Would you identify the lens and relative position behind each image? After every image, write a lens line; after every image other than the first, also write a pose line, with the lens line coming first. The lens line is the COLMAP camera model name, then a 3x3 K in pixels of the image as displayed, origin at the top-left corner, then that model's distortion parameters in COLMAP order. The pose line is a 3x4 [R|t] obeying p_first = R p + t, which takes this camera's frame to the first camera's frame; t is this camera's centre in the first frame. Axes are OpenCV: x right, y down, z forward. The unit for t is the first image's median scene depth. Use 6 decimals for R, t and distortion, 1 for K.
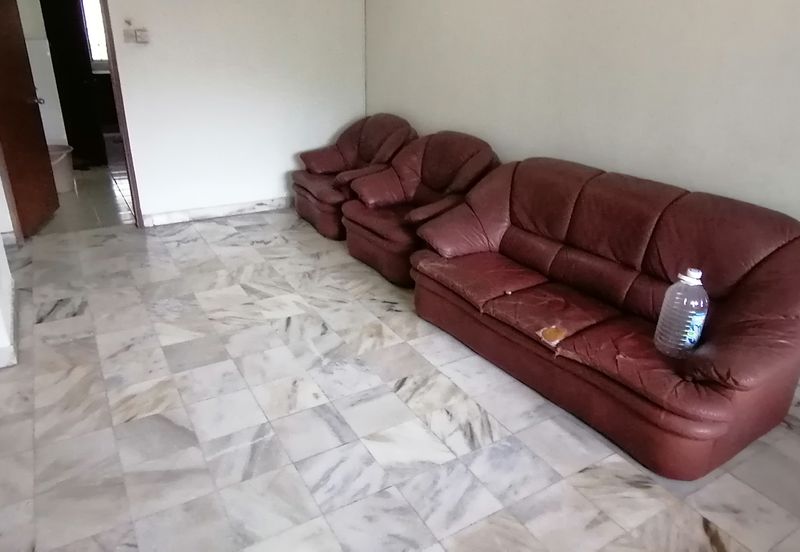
lens RADIAL K [[584.9, 0, 400.0], [0, 584.9, 276.0], [0, 0, 1]] dist [0.066435, -0.100743]
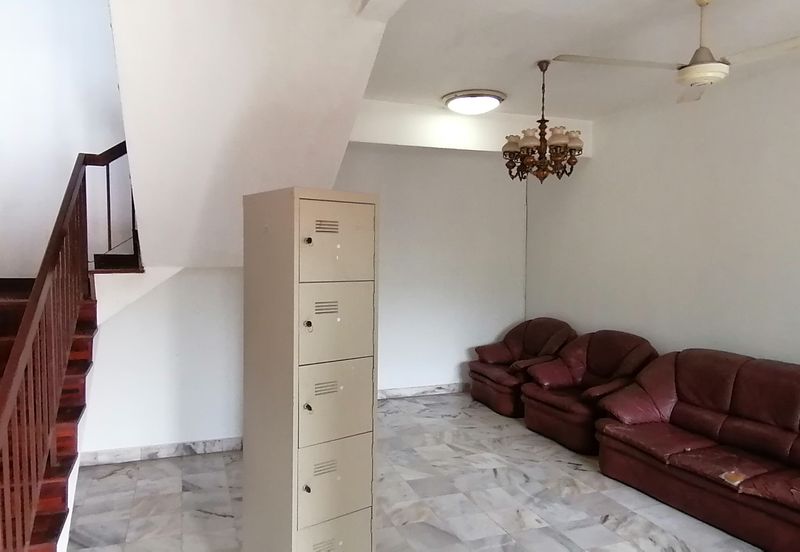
lens RADIAL K [[595.0, 0, 383.2], [0, 595.0, 277.0], [0, 0, 1]] dist [0.072885, -0.124662]
pose [[0.982830, -0.001992, -0.184504, -0.172889], [-0.062361, 0.937515, -0.342311, 0.129769], [0.173657, 0.347939, 0.921293, -0.336503]]
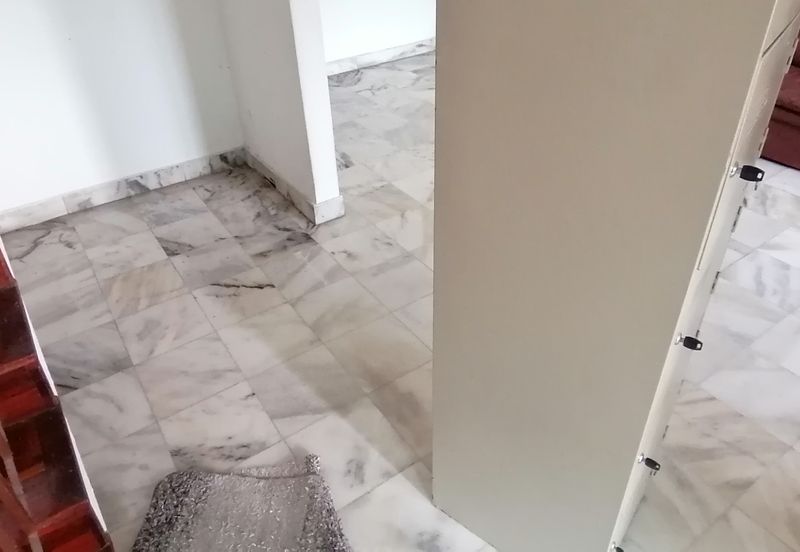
lens RADIAL K [[595.0, 0, 383.2], [0, 595.0, 277.0], [0, 0, 1]] dist [0.072885, -0.124662]
pose [[0.996144, -0.085415, 0.020013, -0.484004], [0.079271, 0.974105, 0.211743, 0.038269], [-0.037581, -0.209340, 0.977120, 0.012149]]
